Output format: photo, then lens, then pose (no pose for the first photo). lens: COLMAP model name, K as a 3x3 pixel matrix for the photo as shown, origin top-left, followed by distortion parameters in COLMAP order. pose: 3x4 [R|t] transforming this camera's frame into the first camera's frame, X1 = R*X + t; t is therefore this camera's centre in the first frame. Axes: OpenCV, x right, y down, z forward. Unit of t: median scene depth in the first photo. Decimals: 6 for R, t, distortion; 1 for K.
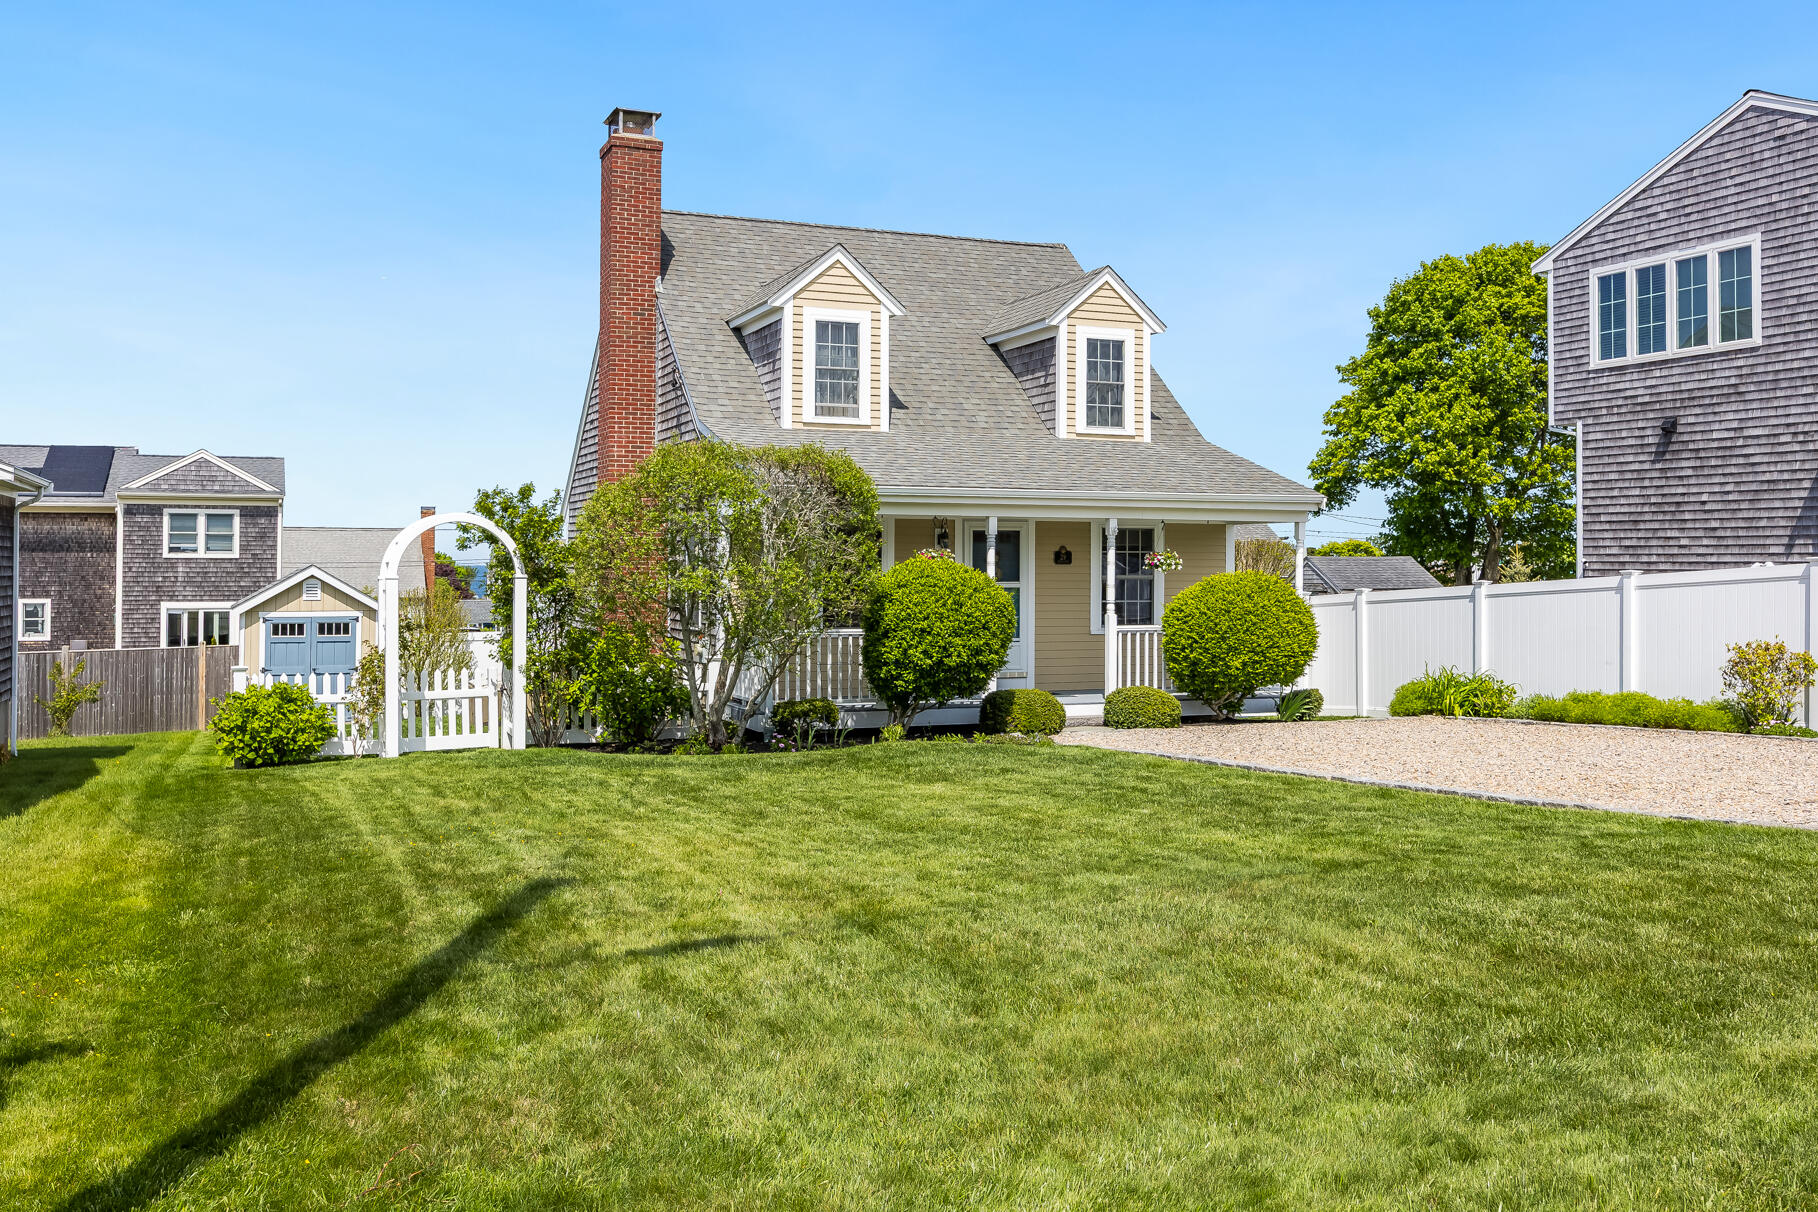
lens RADIAL K [[1590.9, 0, 909.0], [0, 1590.9, 502.7], [0, 0, 1]] dist [0.000350, 0.006013]
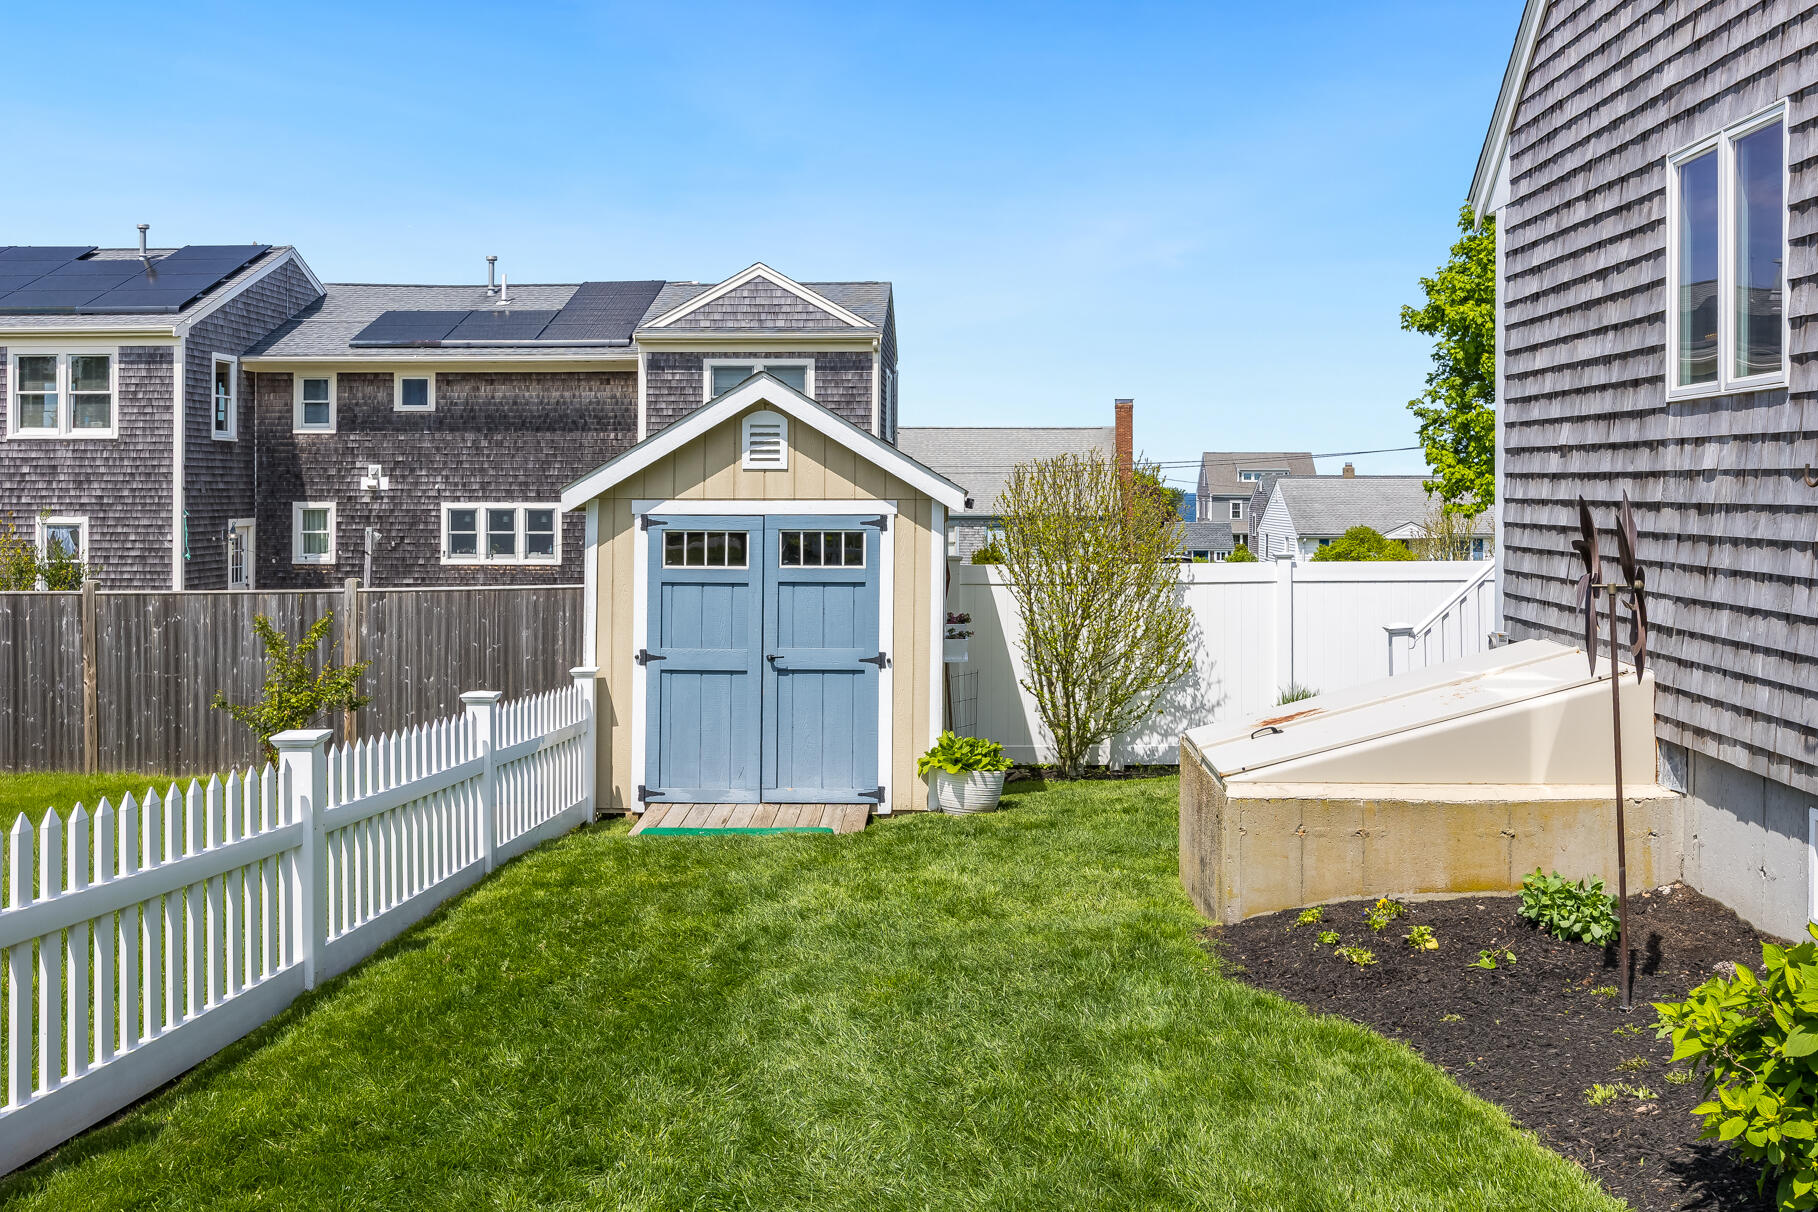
lens RADIAL K [[1716.8, 0, 909.0], [0, 1716.8, 606.0], [0, 0, 1]] dist [-0.008277, -0.005687]
pose [[0.912059, 0.025972, -0.409237, -0.183792], [0.017434, 0.994634, 0.101979, 0.053022], [0.409689, -0.100146, 0.906711, 0.655789]]
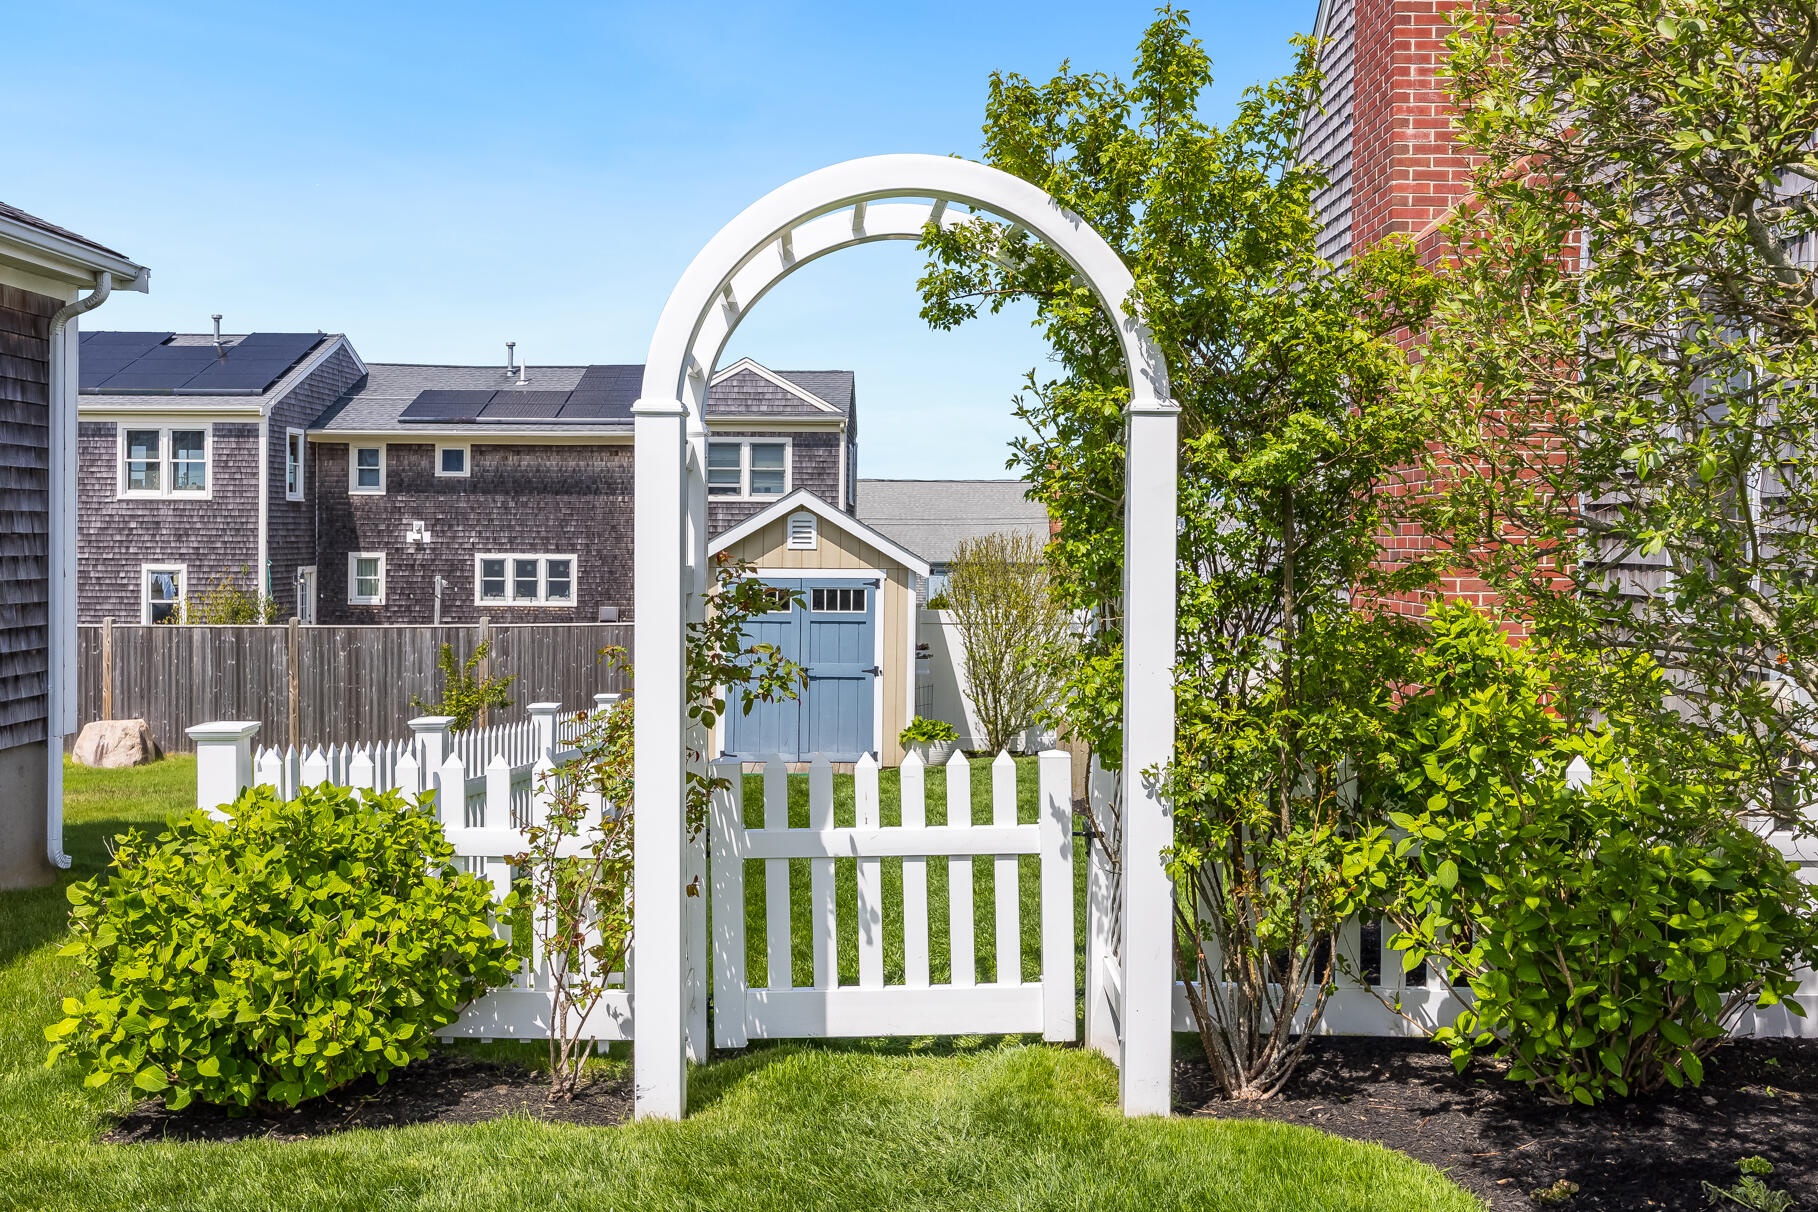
lens RADIAL K [[1708.0, 0, 909.0], [0, 1708.0, 606.0], [0, 0, 1]] dist [-0.003874, 0.001248]
pose [[0.926234, 0.020988, -0.376365, -0.108142], [0.009315, 0.996869, 0.078517, 0.033845], [0.376835, -0.076231, 0.923138, 0.447001]]
